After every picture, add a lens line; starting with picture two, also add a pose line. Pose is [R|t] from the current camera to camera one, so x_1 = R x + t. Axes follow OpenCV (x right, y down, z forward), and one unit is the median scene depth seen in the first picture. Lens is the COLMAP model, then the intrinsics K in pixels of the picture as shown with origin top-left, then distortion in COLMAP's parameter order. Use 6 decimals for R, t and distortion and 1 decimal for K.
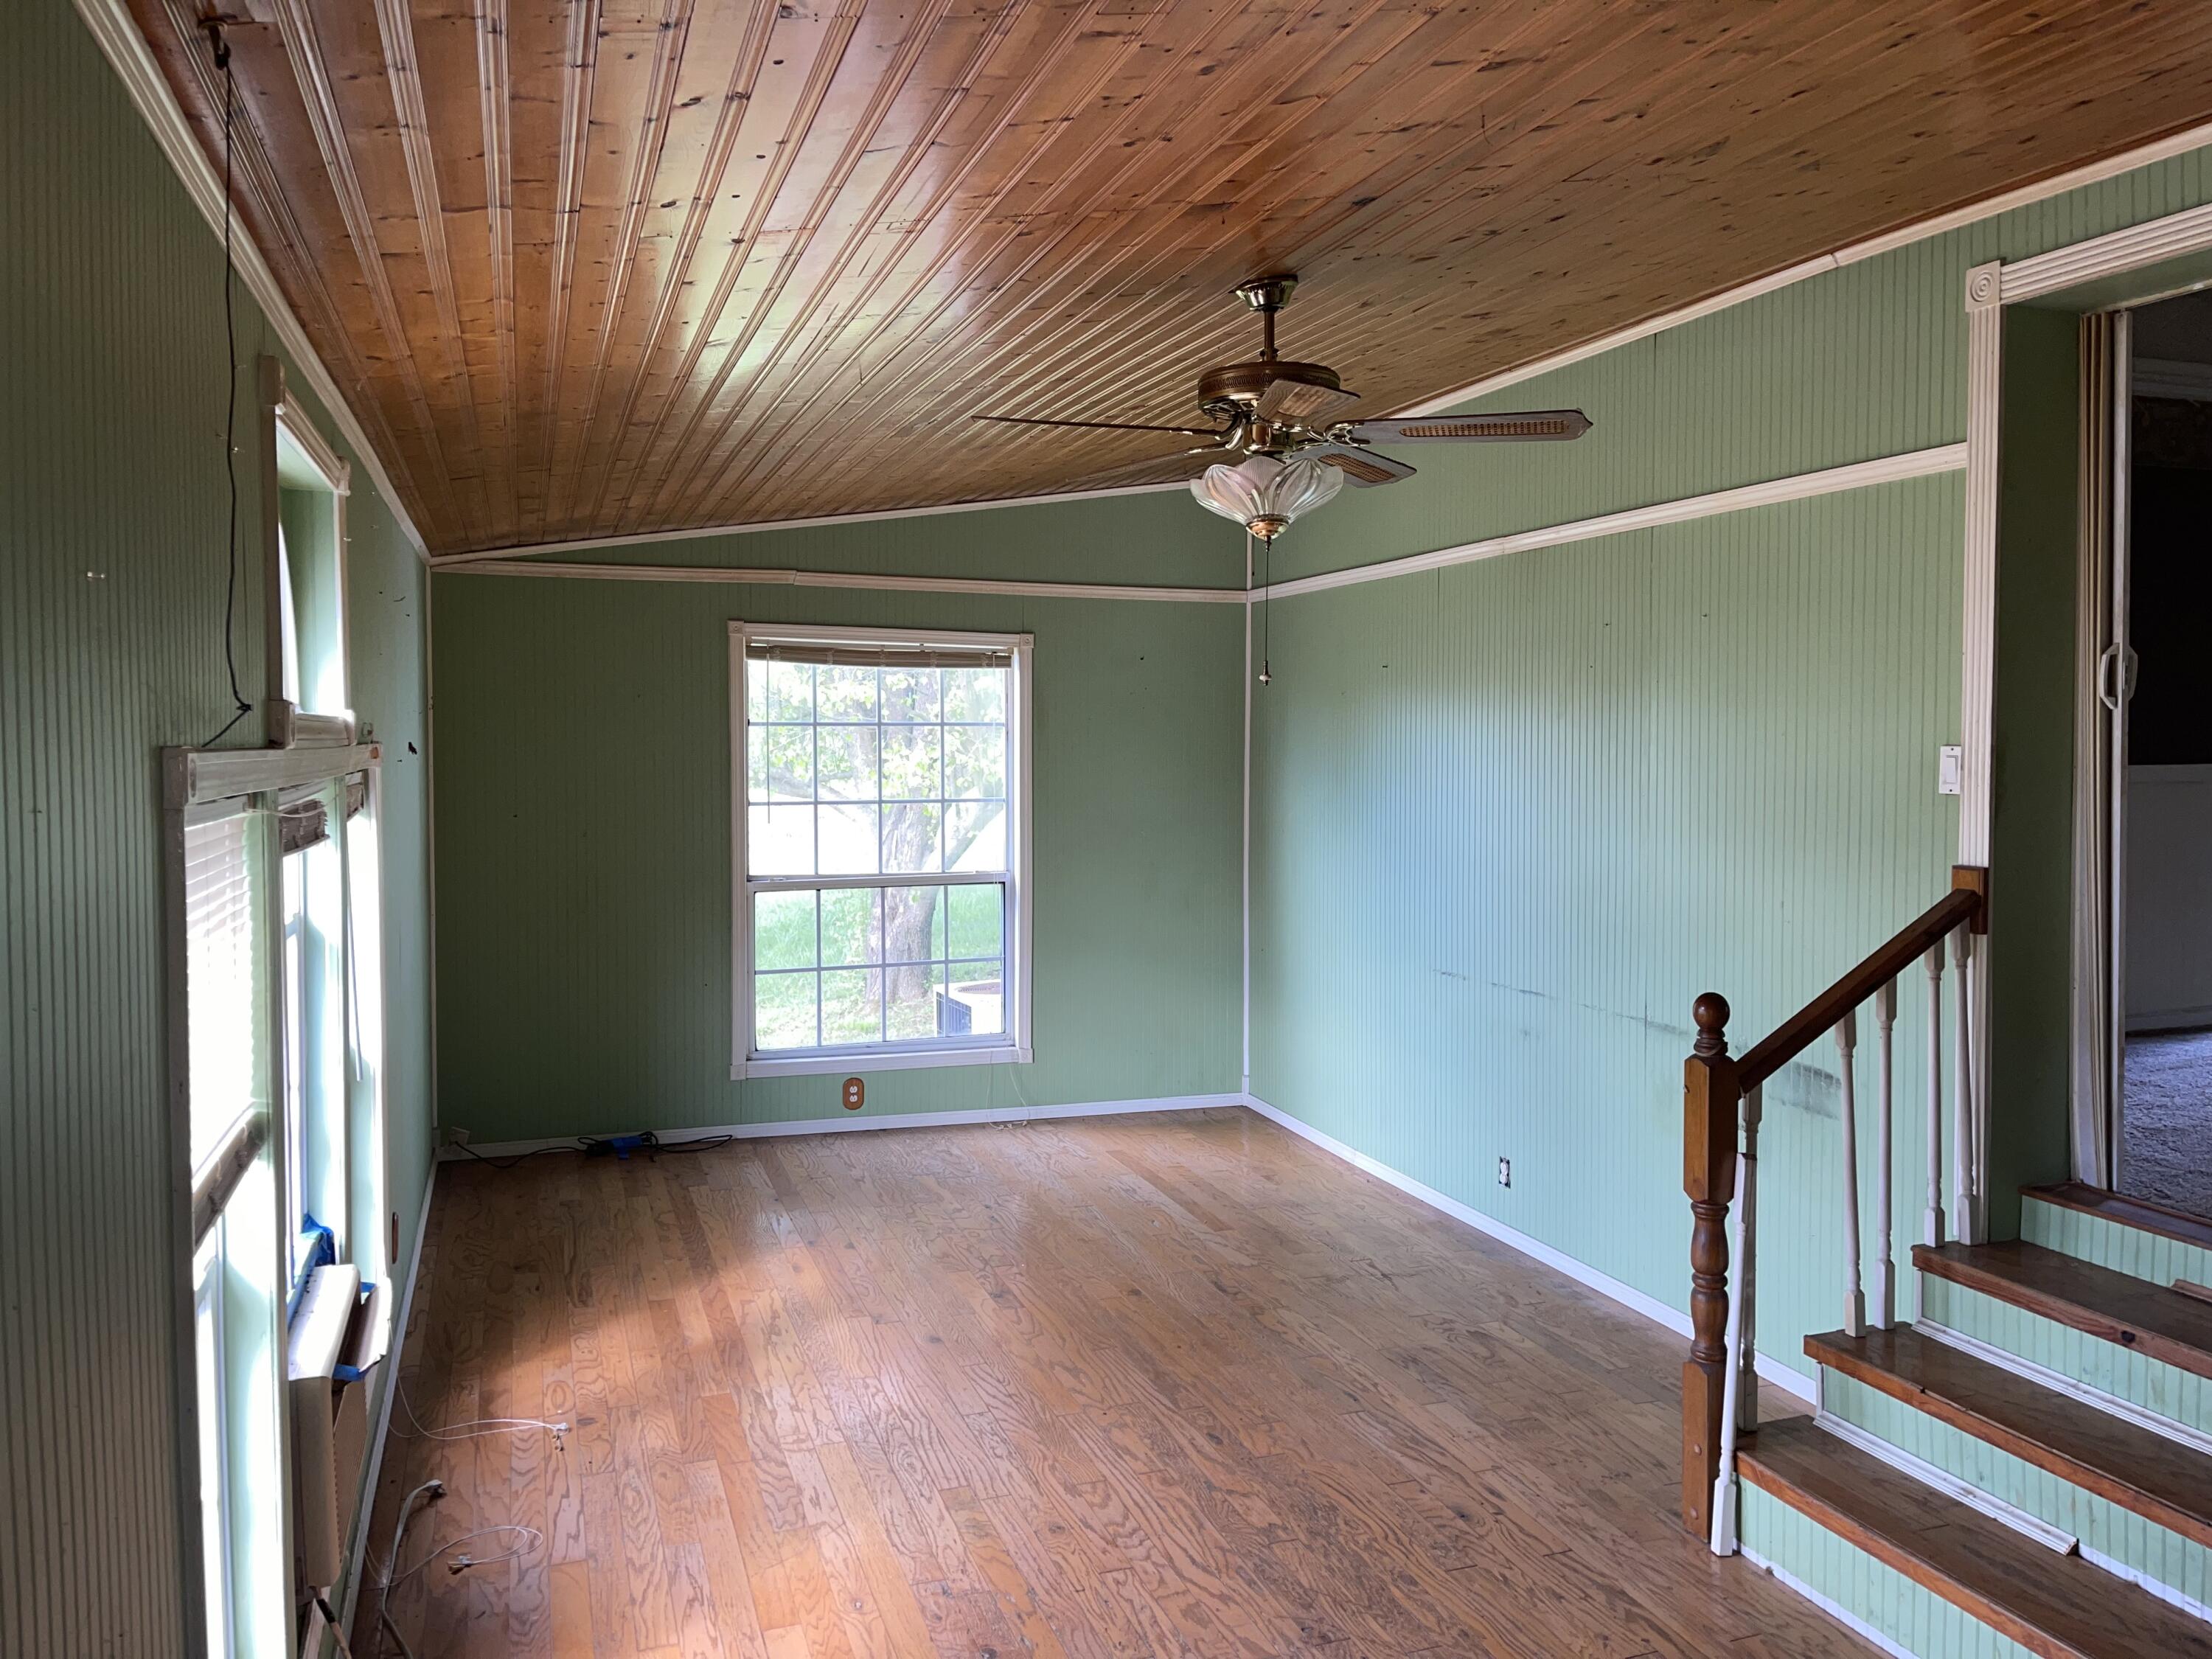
lens RADIAL K [[1623.0, 0, 1106.0], [0, 1623.0, 829.5], [0, 0, 1]] dist [0.081862, -0.116646]
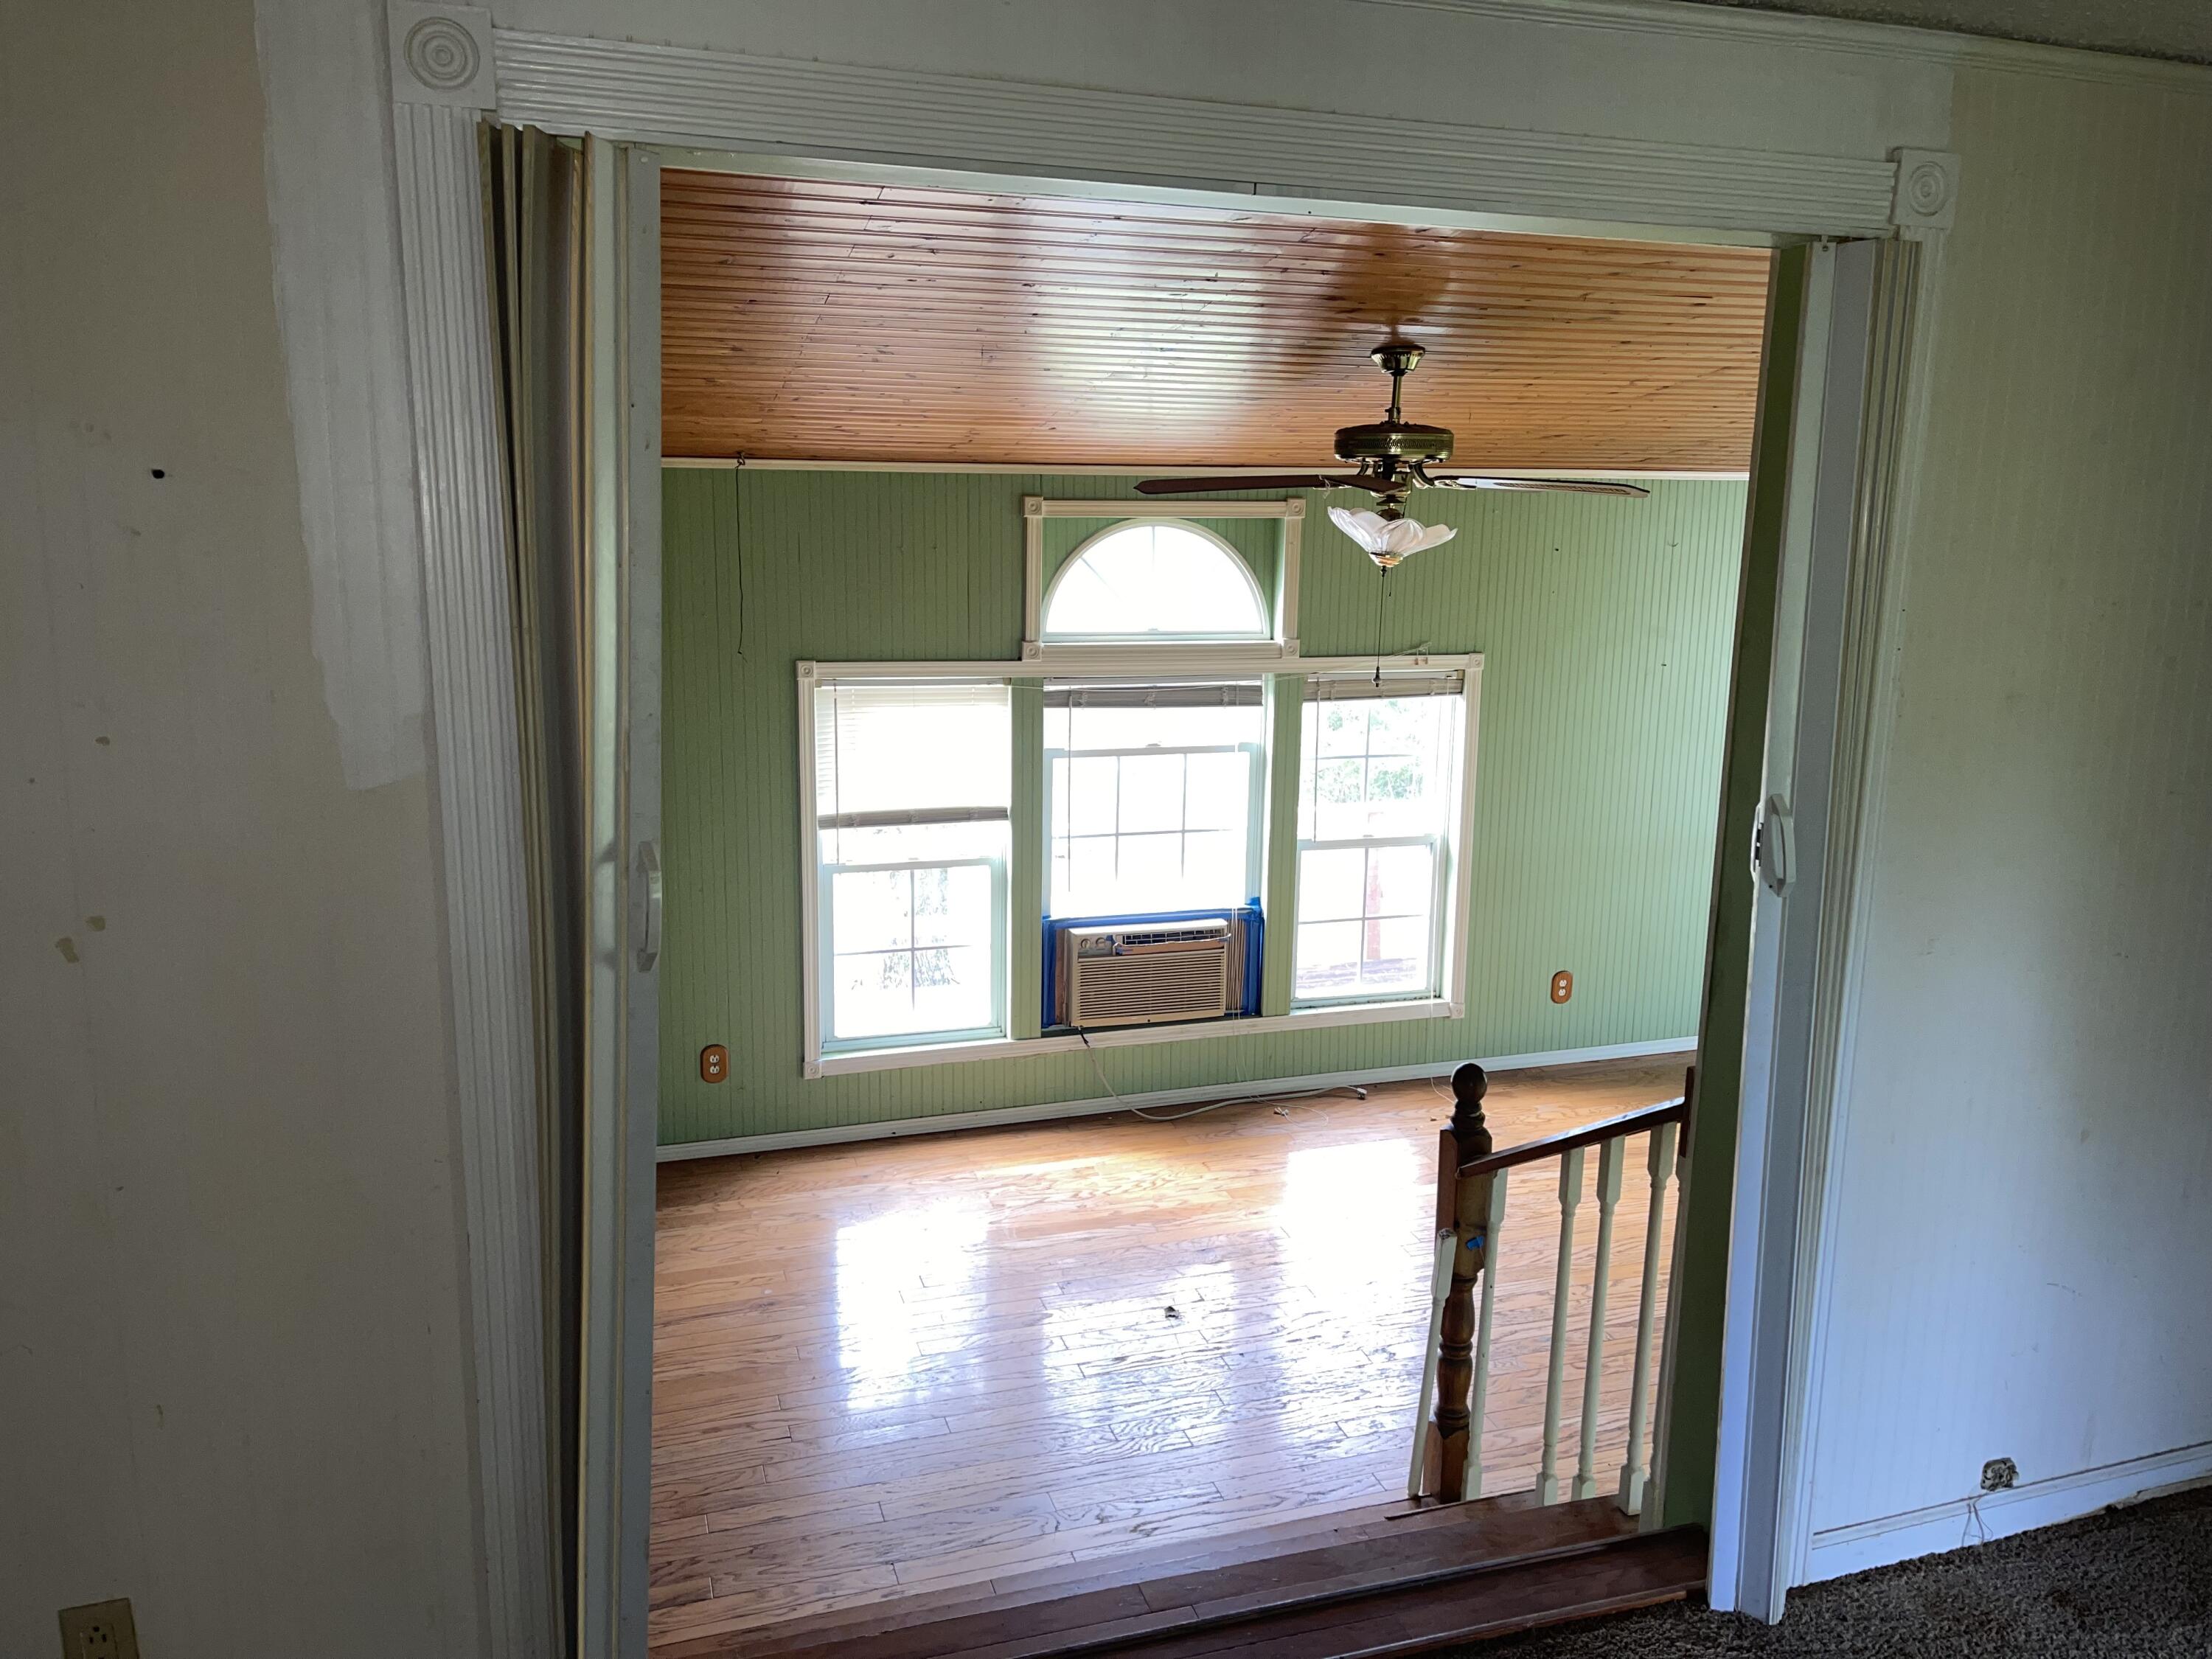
lens RADIAL K [[1623.0, 0, 1106.0], [0, 1623.0, 829.5], [0, 0, 1]] dist [0.081862, -0.116646]
pose [[-0.049698, 0.191077, -0.980316, 1.286362], [-0.064634, 0.978856, 0.194069, -0.190820], [0.996671, 0.073007, -0.036297, 0.826902]]
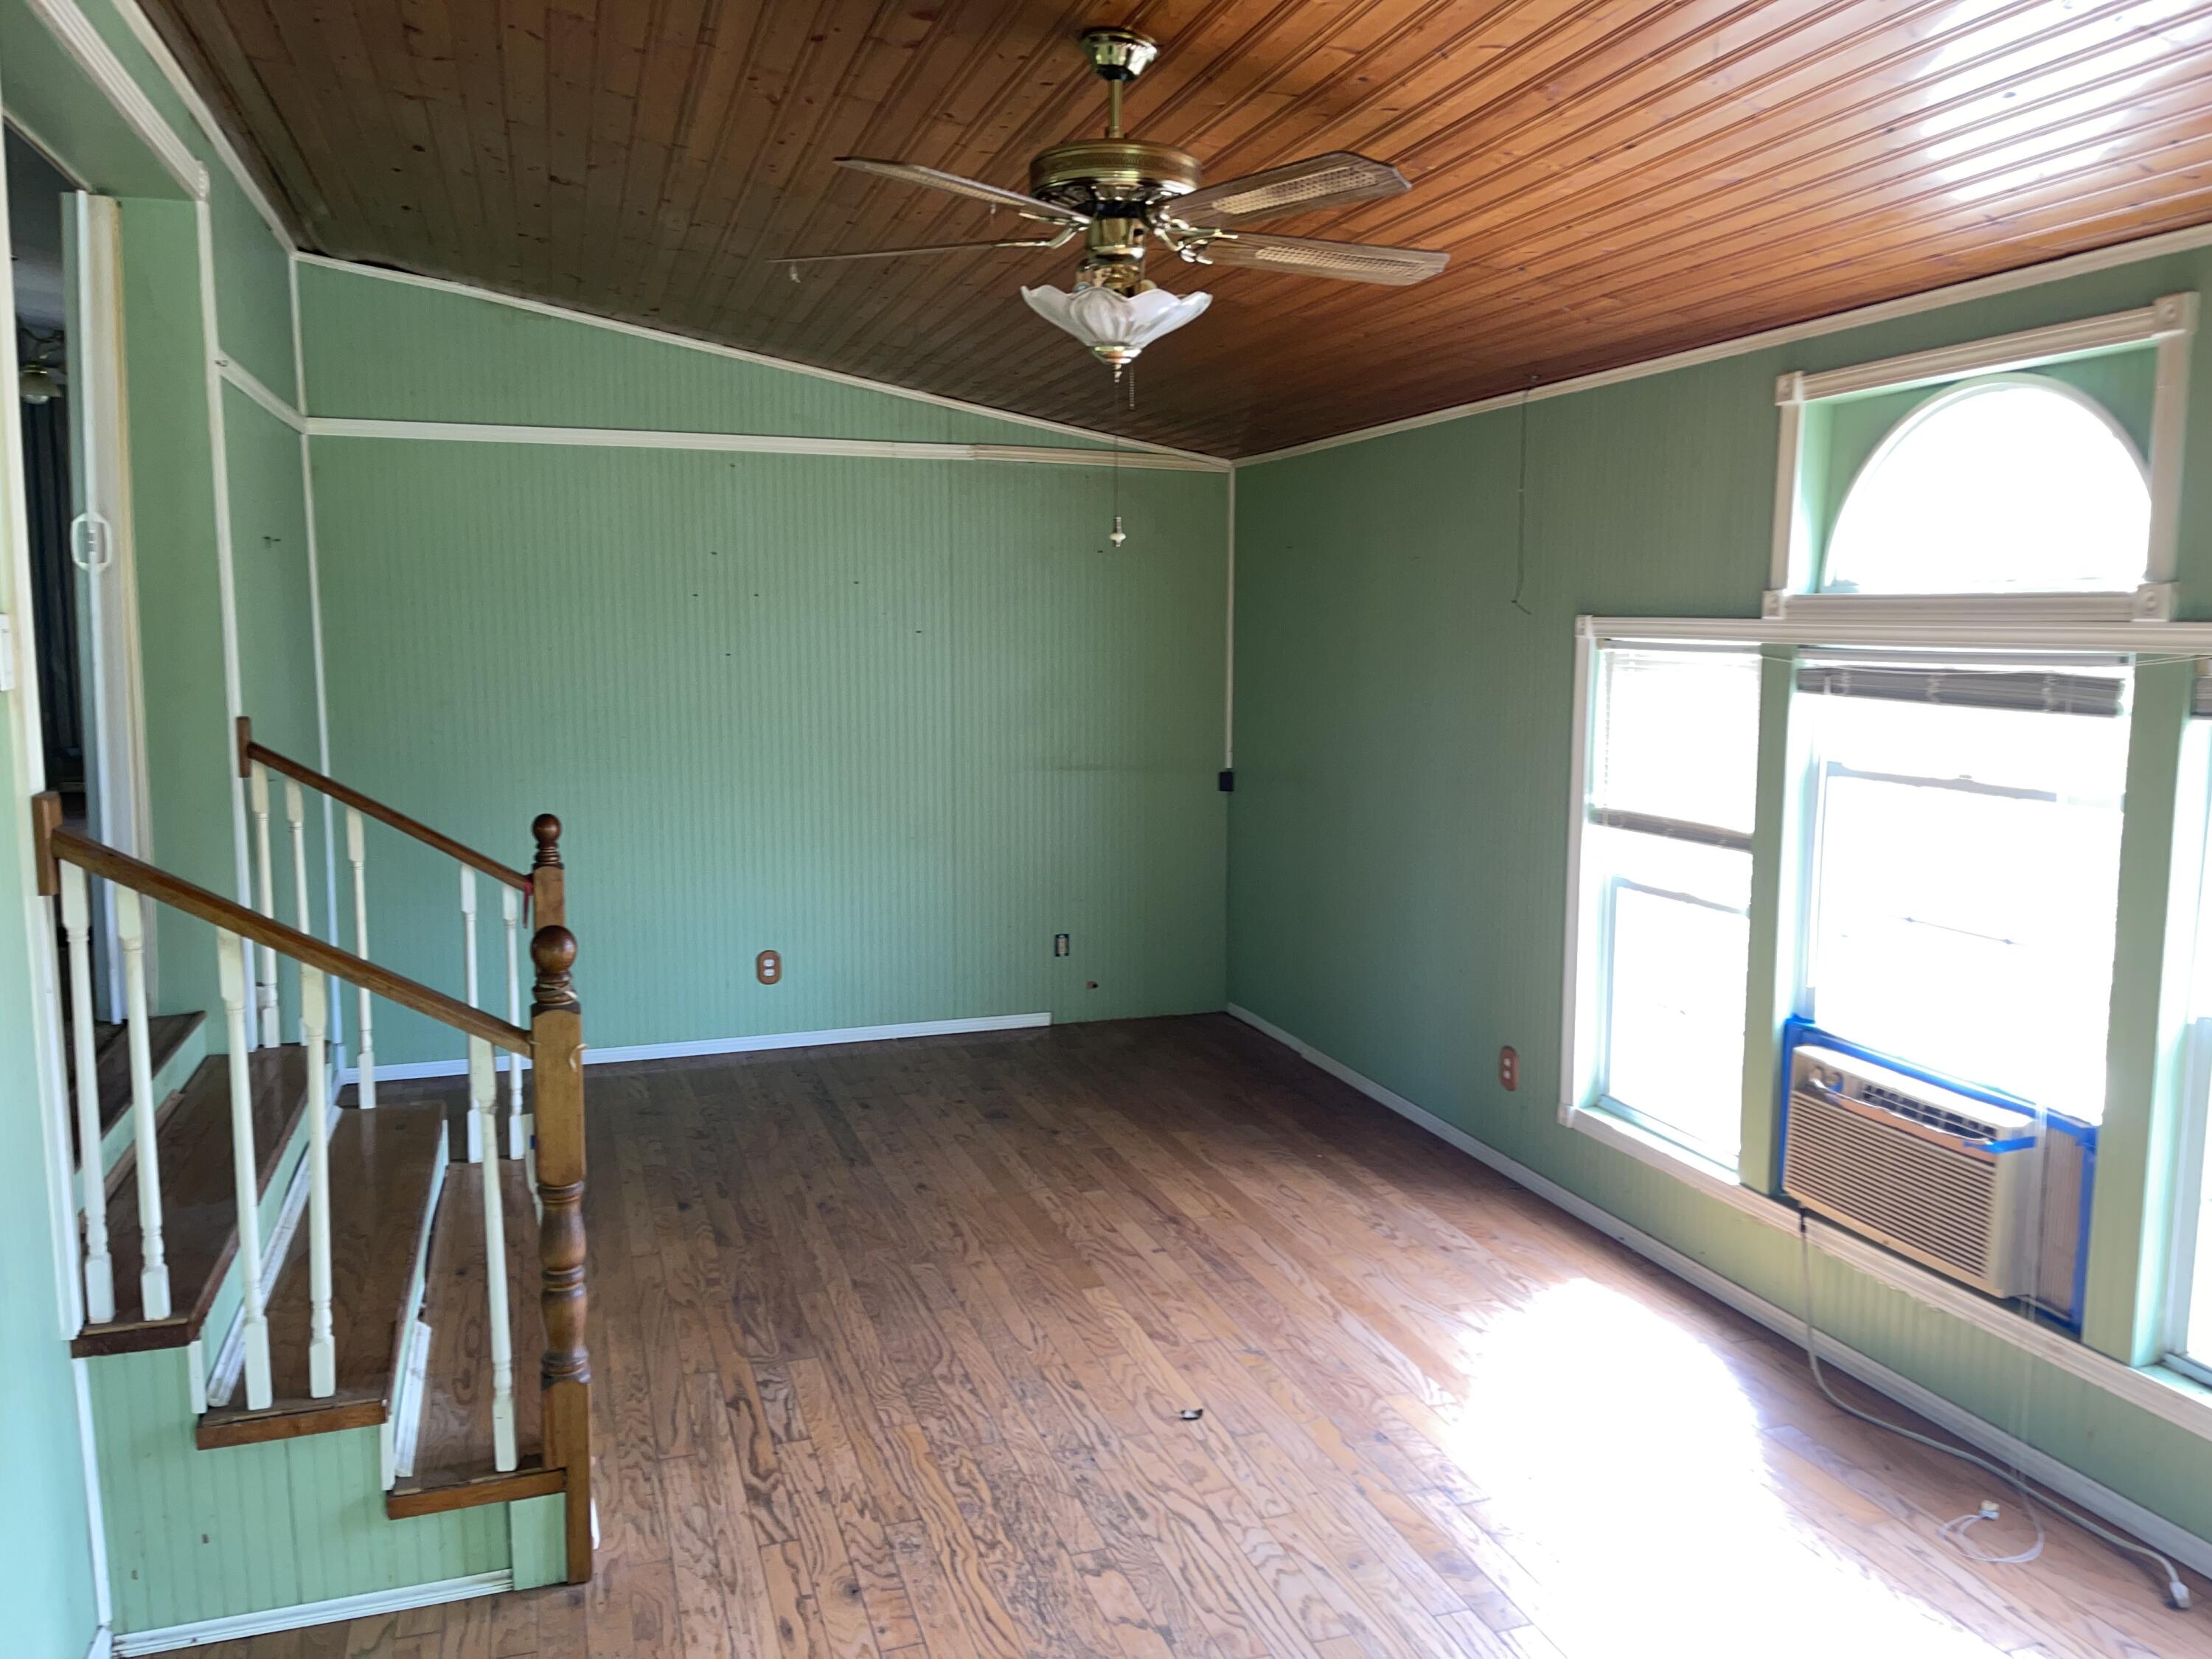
lens RADIAL K [[1623.0, 0, 1106.0], [0, 1623.0, 829.5], [0, 0, 1]] dist [0.081862, -0.116646]
pose [[-0.999835, -0.007129, 0.016737, 0.088442], [-0.003918, 0.982810, 0.184576, -0.097658], [-0.017765, 0.184480, -0.982676, 1.797874]]
